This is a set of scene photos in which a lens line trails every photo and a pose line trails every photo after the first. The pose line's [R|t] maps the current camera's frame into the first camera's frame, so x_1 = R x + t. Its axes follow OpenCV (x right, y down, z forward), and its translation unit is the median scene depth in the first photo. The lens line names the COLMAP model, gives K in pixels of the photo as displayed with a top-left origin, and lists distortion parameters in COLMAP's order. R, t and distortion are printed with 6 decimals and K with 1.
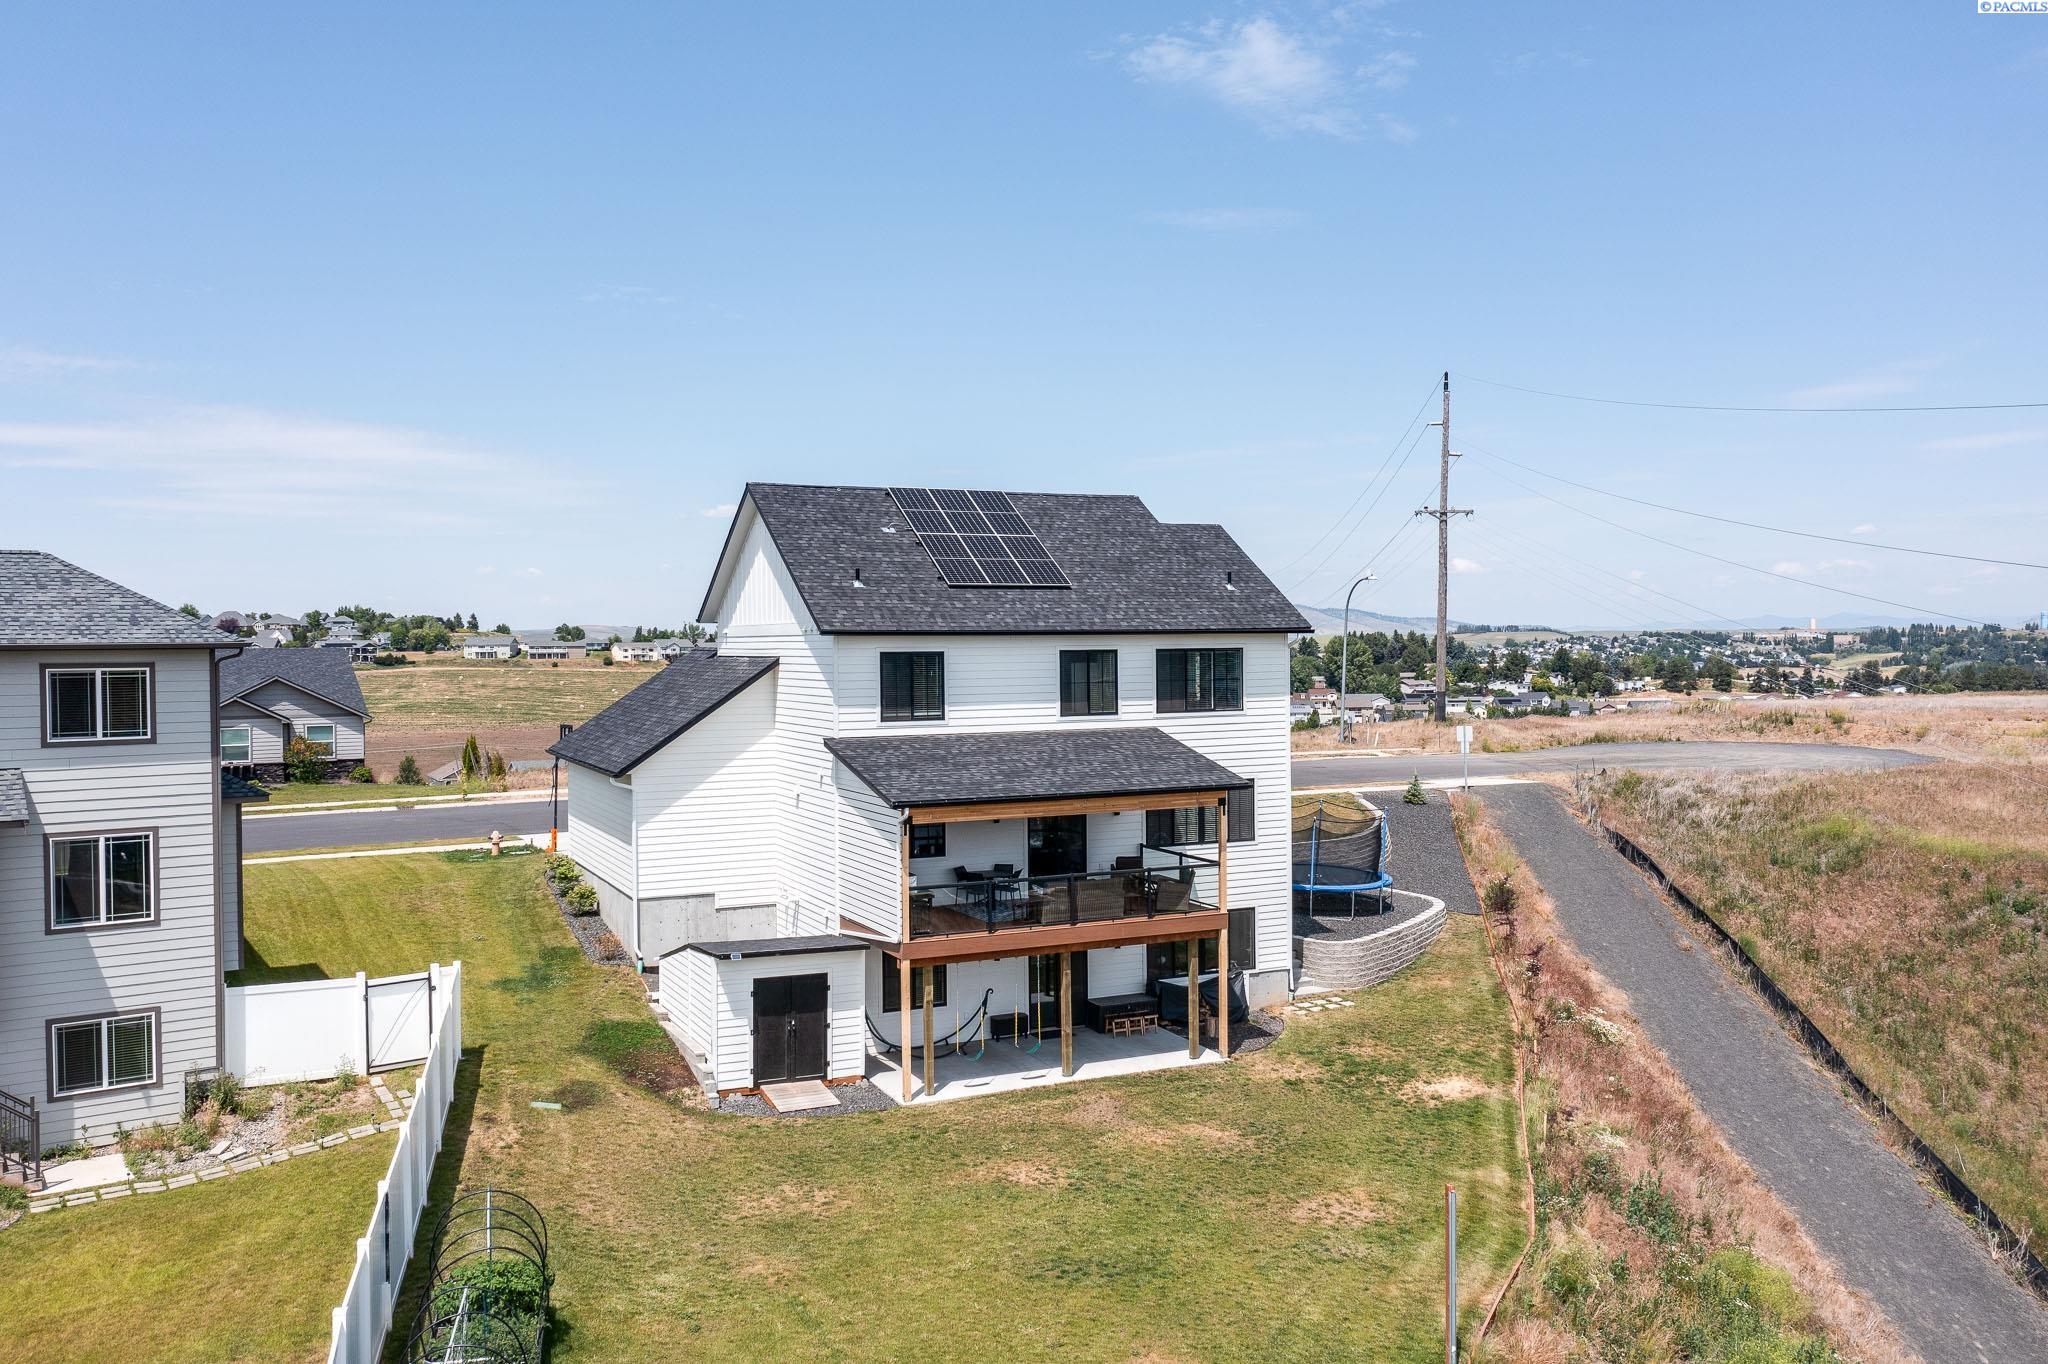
lens RADIAL K [[1635.0, 0, 1018.4], [0, 1635.0, 677.4], [0, 0, 1]] dist [-0.000199, 0.000661]
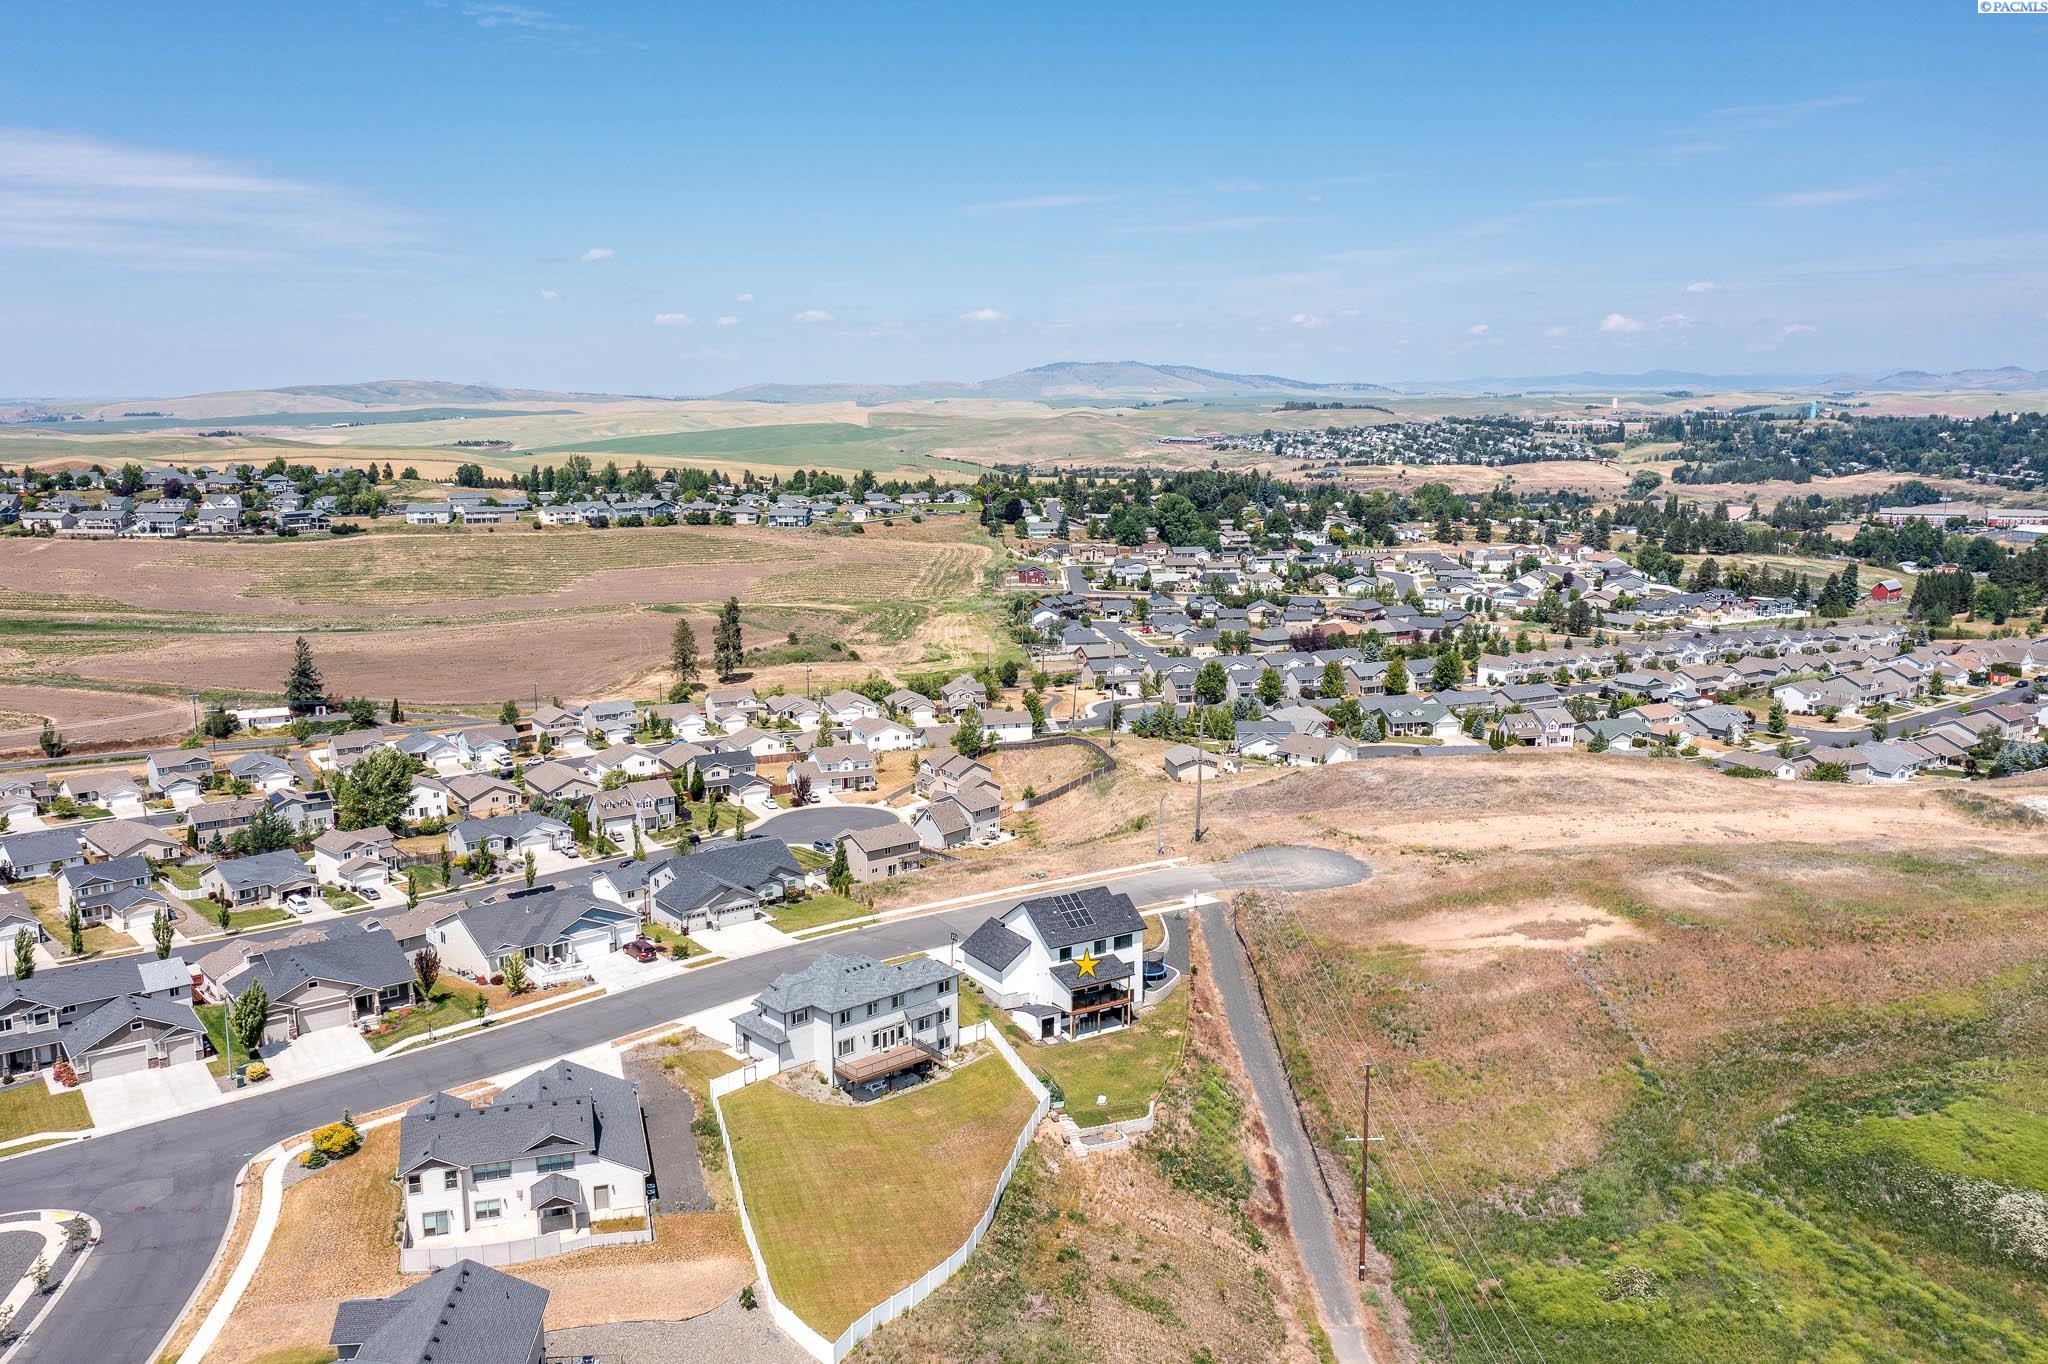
lens RADIAL K [[1635.0, 0, 1018.4], [0, 1635.0, 677.4], [0, 0, 1]] dist [-0.000199, 0.000661]
pose [[0.994881, -0.012081, 0.100324, -0.689739], [-0.002673, 0.989333, 0.145645, -1.531201], [-0.101014, -0.145168, 0.984237, -3.676349]]
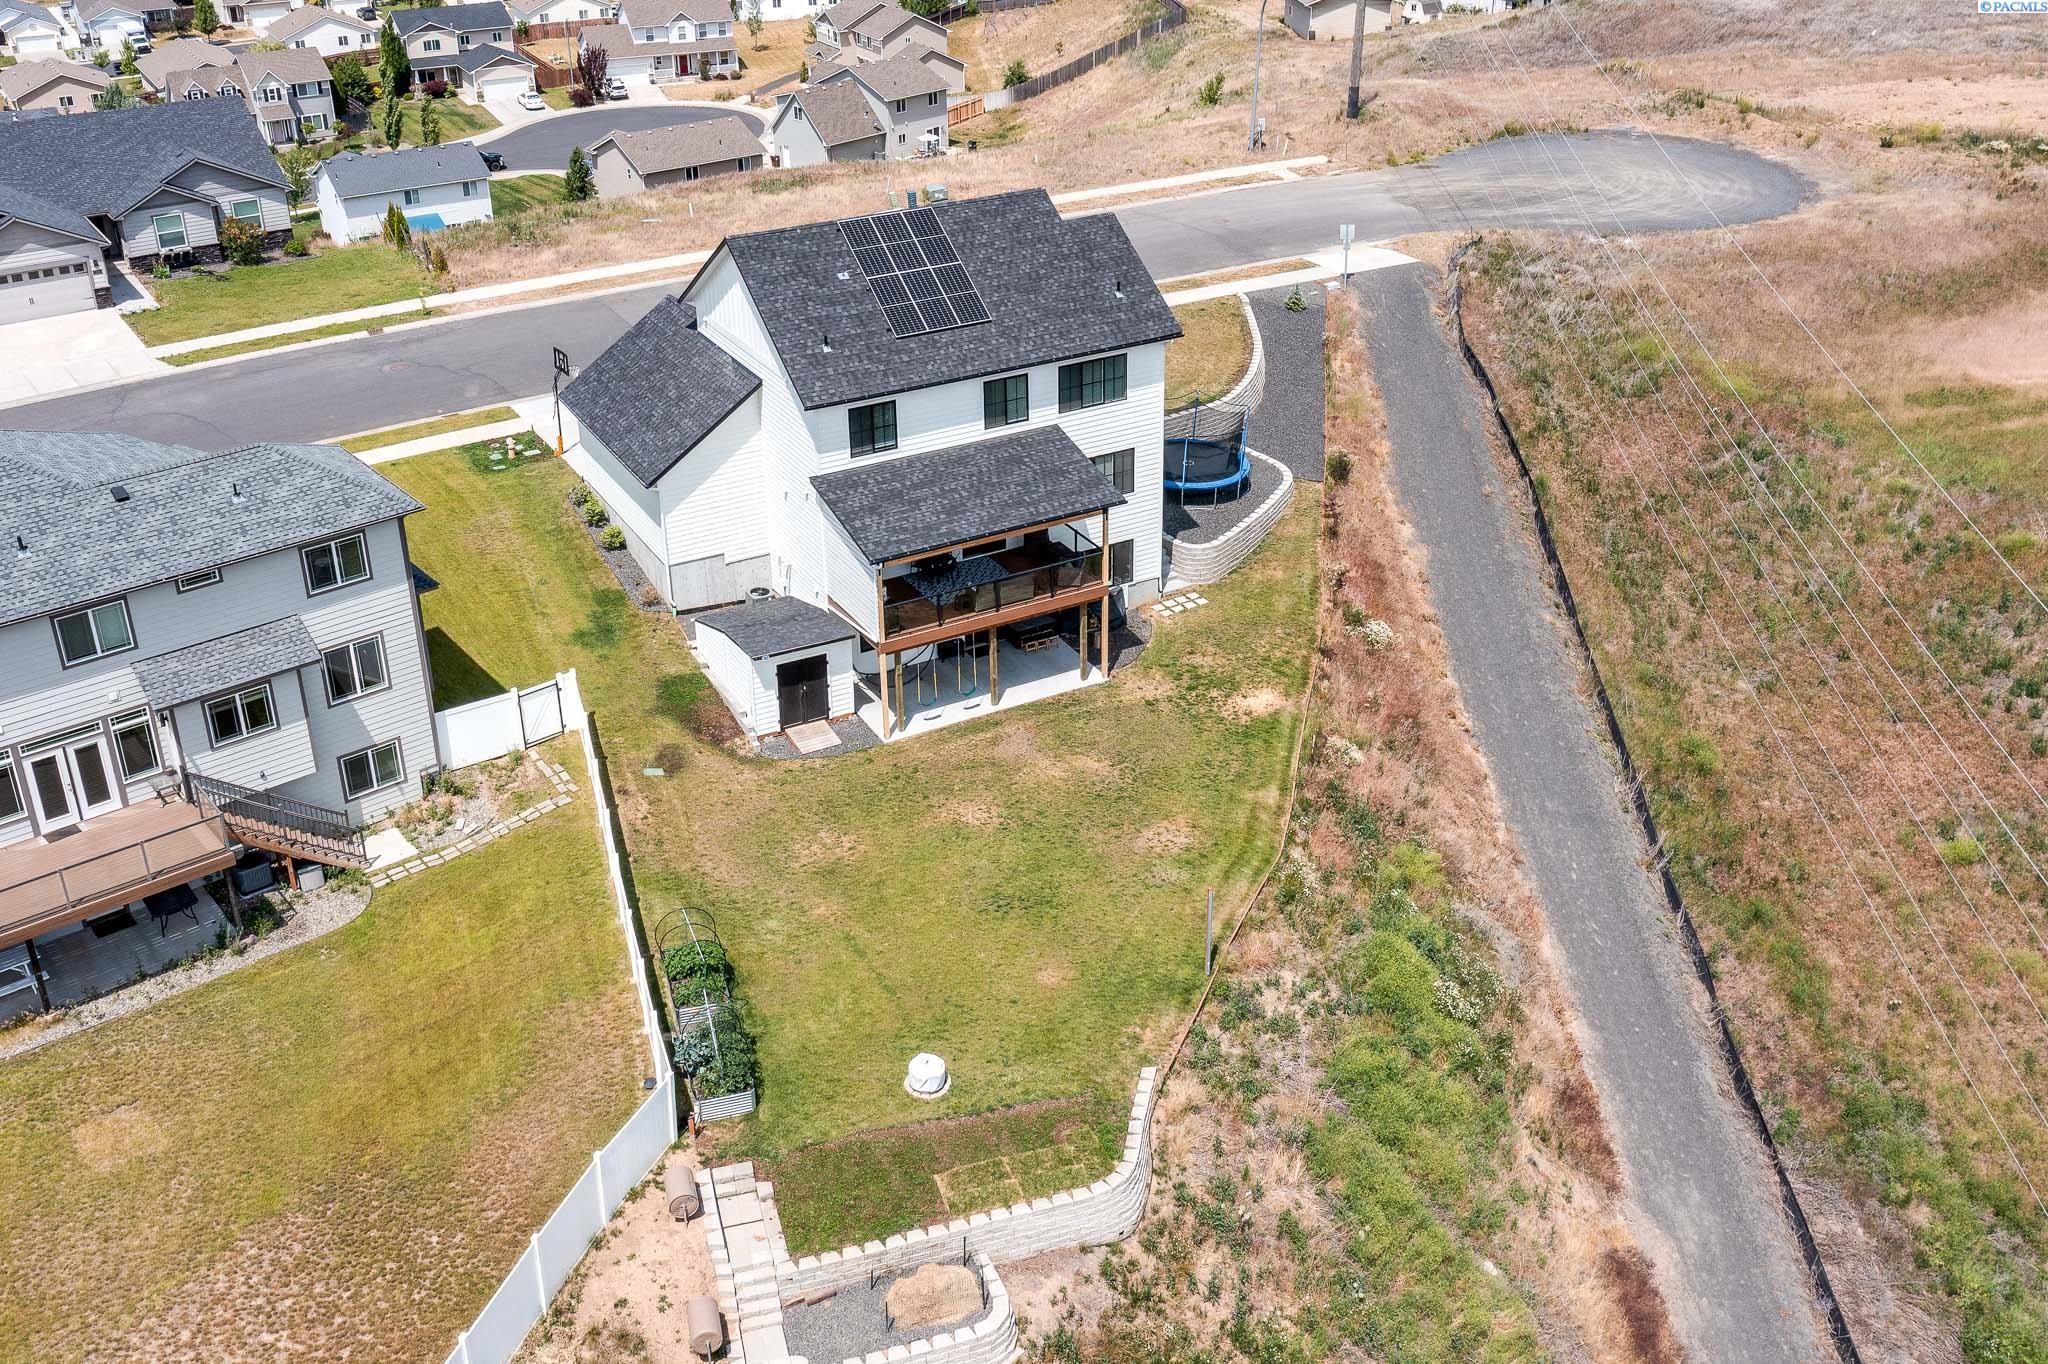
lens RADIAL K [[1967.9, 0, 1014.3], [0, 1967.9, 585.3], [0, 0, 1]] dist [0.006813, 0.013612]
pose [[0.998495, -0.029816, 0.046028, -0.028253], [0.008305, 0.911826, 0.410493, -0.538896], [-0.054209, -0.409493, 0.910701, -0.512094]]
